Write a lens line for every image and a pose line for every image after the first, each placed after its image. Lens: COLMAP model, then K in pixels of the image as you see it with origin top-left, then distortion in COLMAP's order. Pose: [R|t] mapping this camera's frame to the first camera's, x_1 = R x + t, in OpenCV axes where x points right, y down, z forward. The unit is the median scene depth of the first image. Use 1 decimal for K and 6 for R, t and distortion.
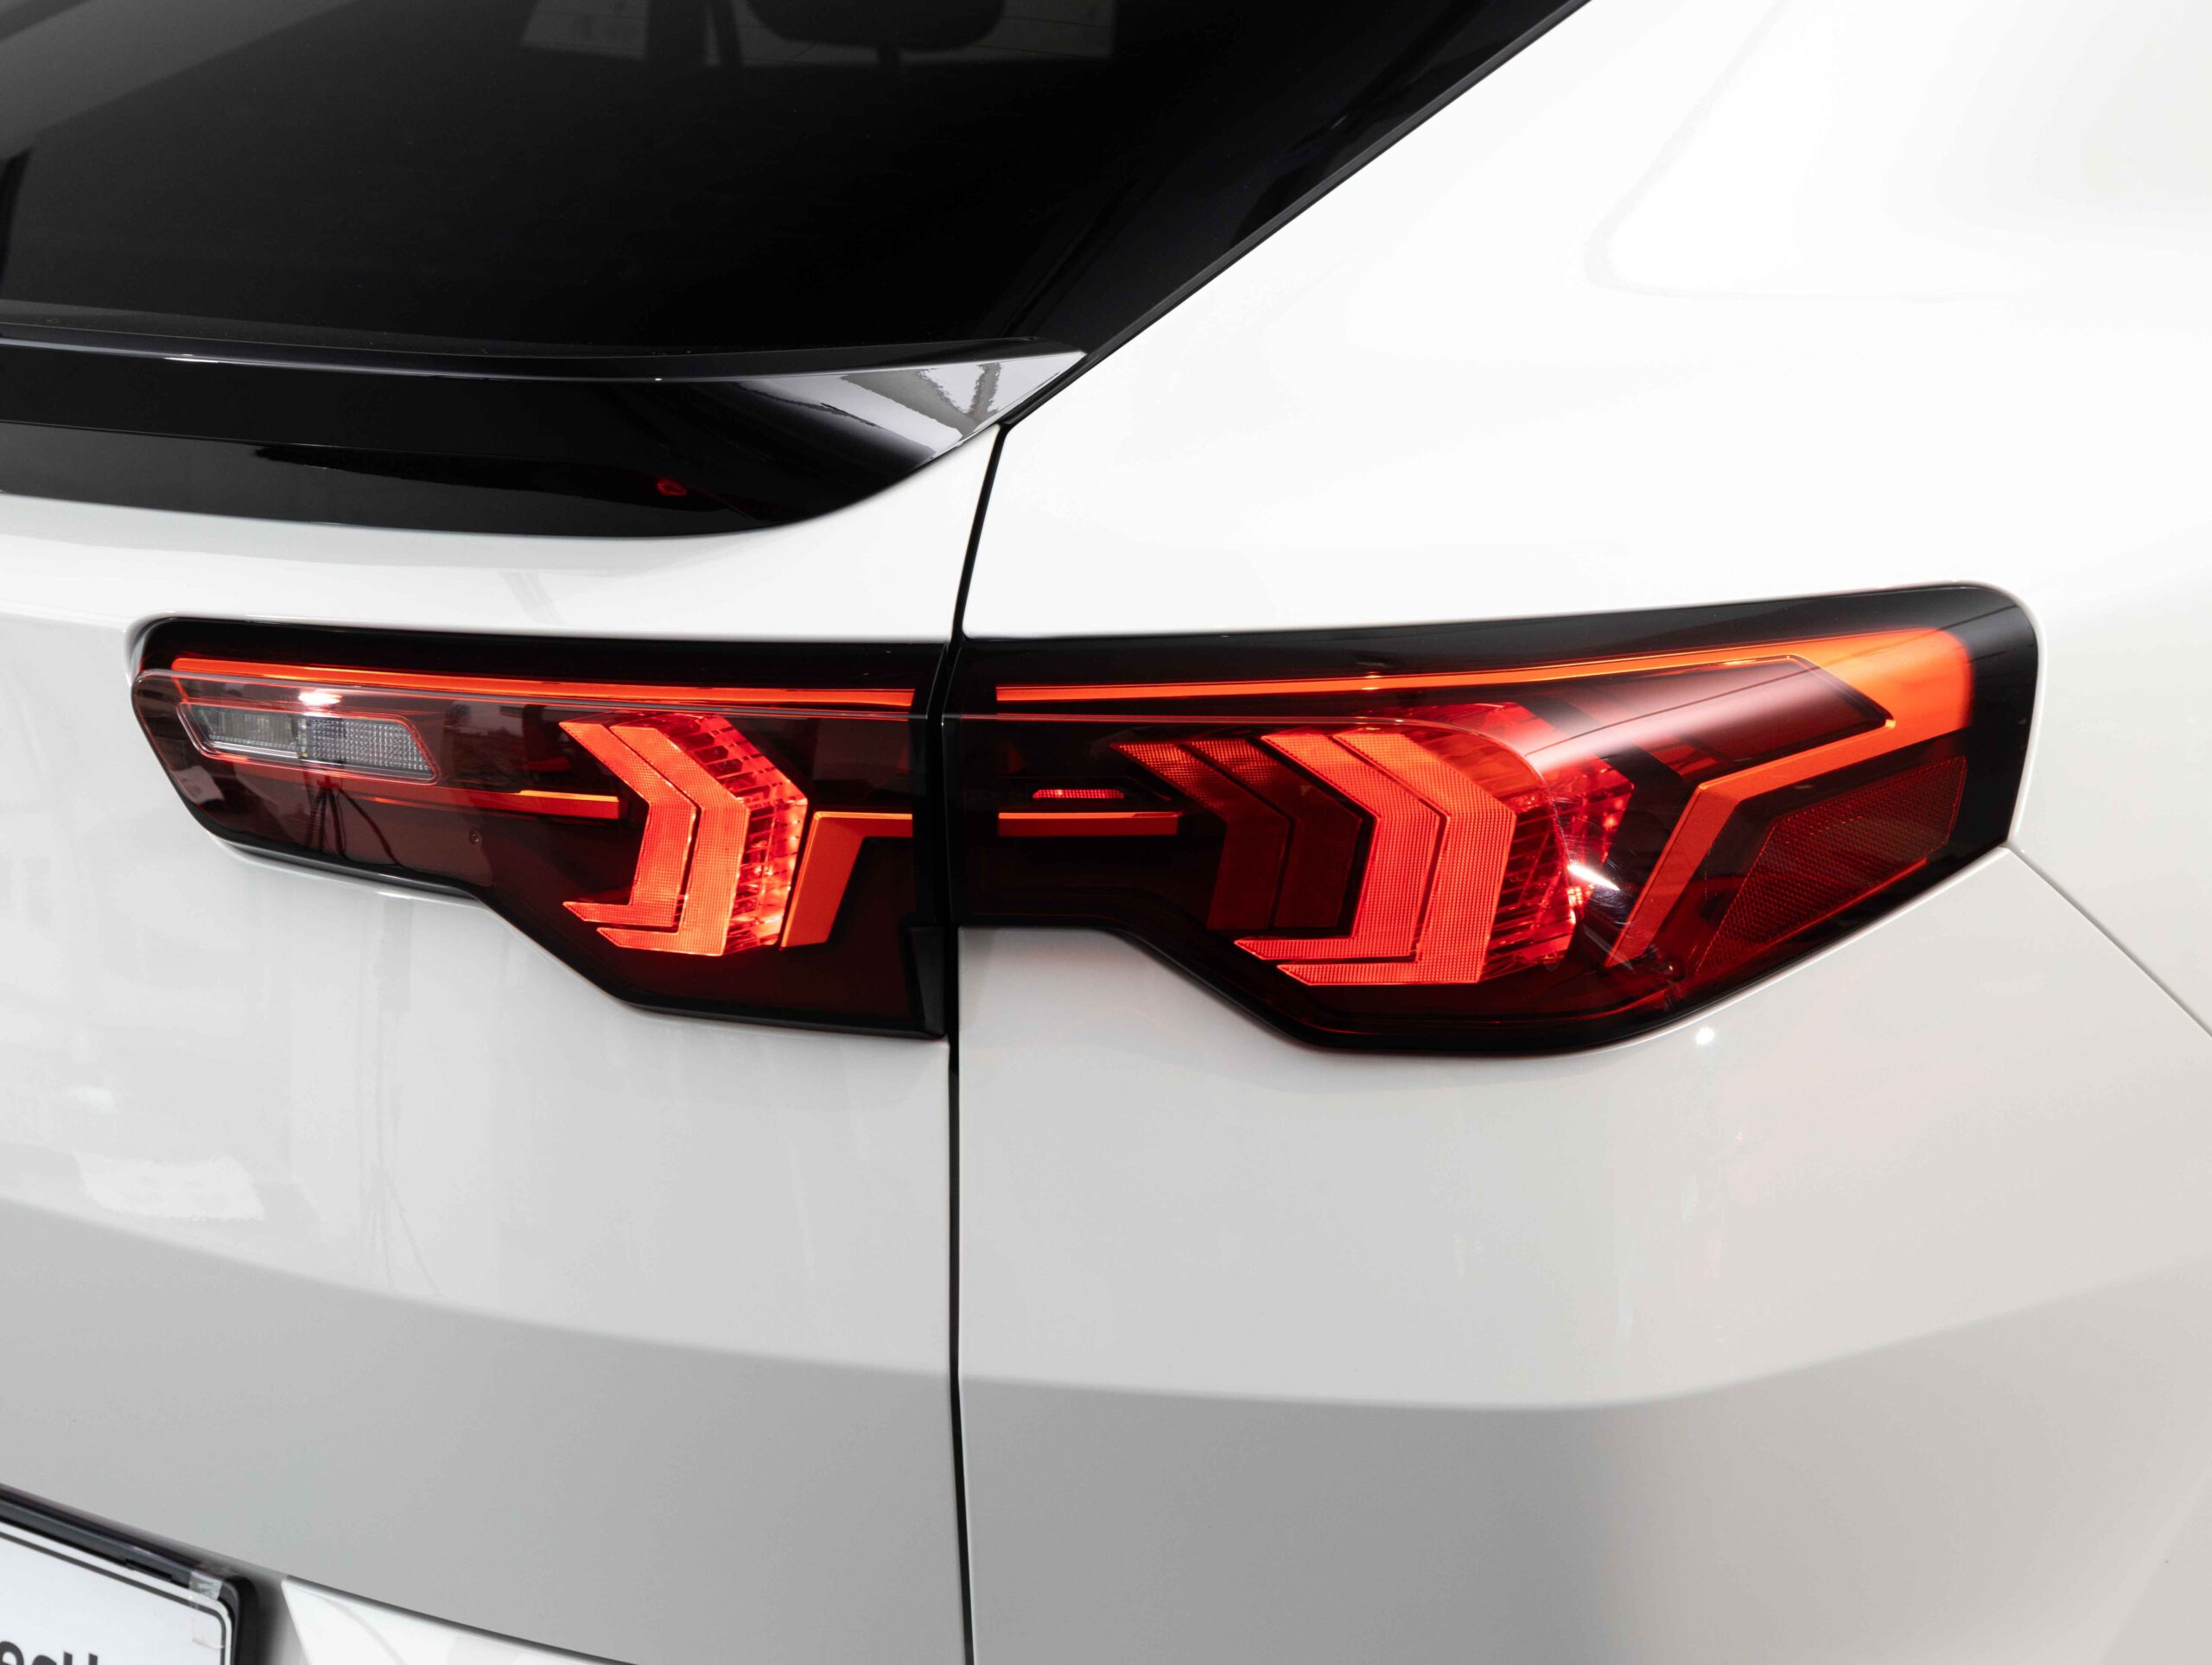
lens RADIAL K [[4639.1, 0, 1106.0], [0, 4639.1, 832.5], [0, 0, 1]] dist [0.014502, -0.243031]
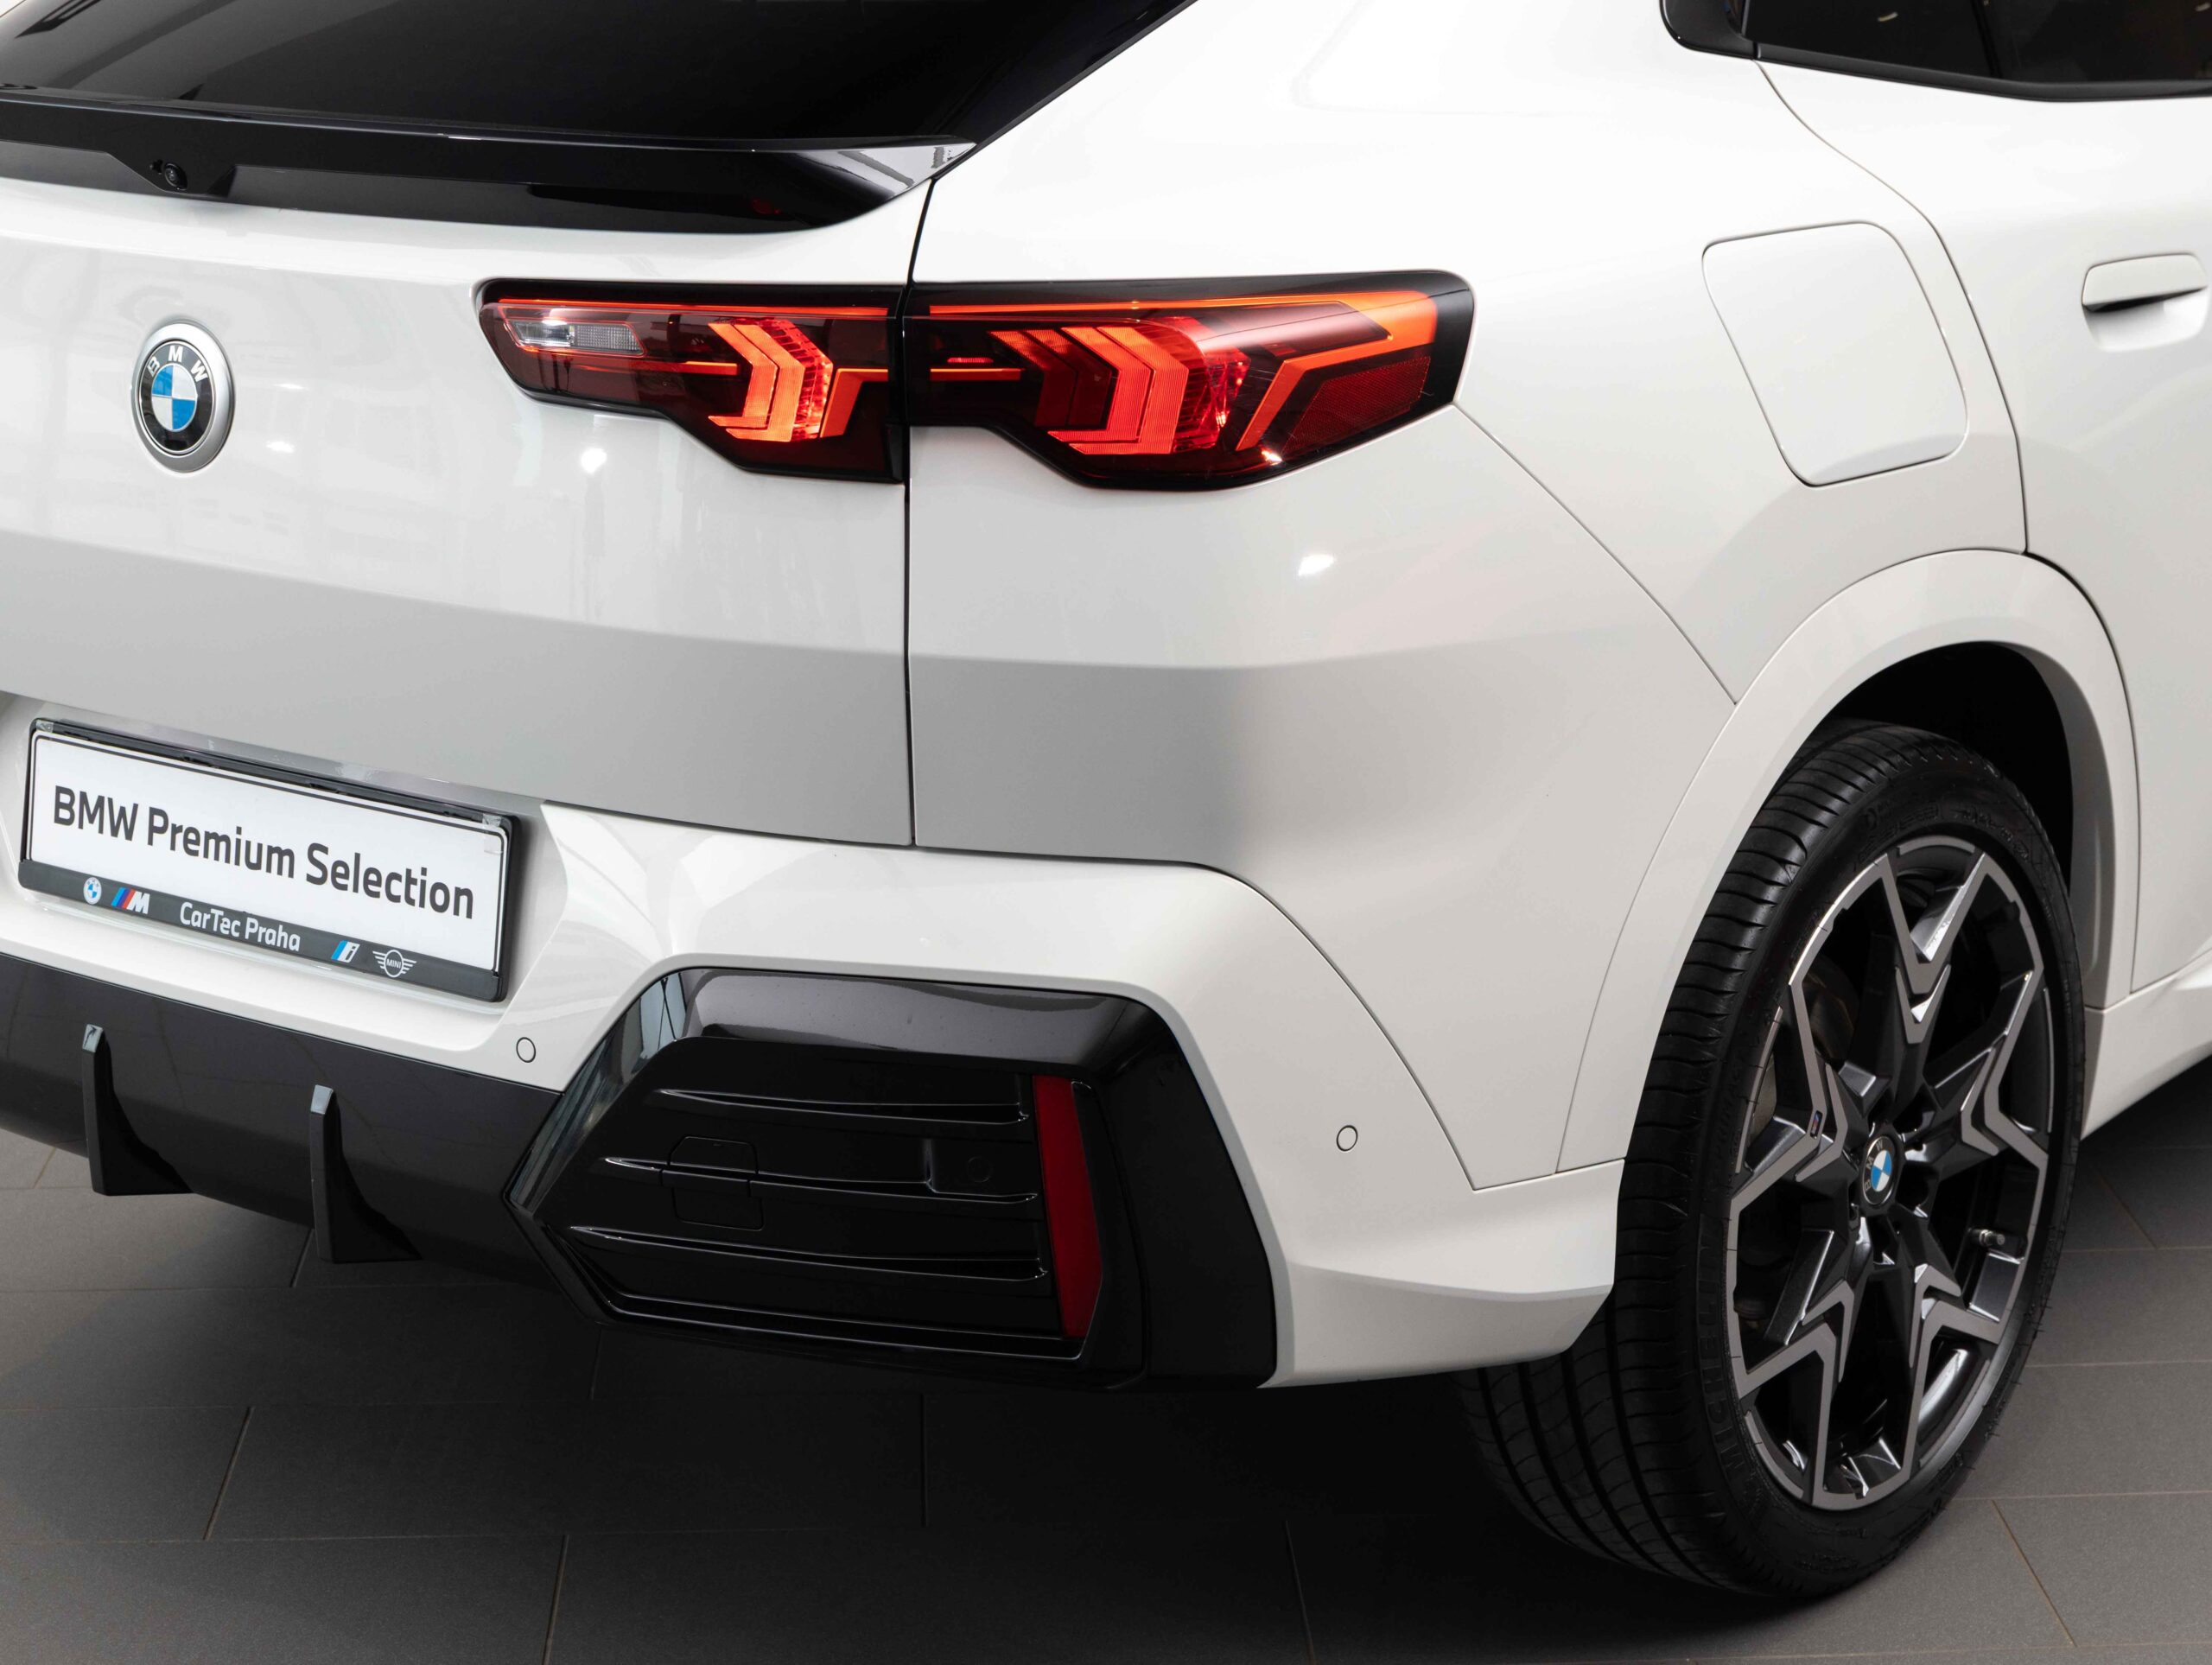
lens RADIAL K [[4639.1, 0, 1106.0], [0, 4639.1, 832.5], [0, 0, 1]] dist [0.014502, -0.243031]
pose [[0.999736, 0.006111, 0.022130, 0.009219], [-0.006343, 0.999925, 0.010432, 0.171354], [-0.022064, -0.010570, 0.999701, -0.982066]]
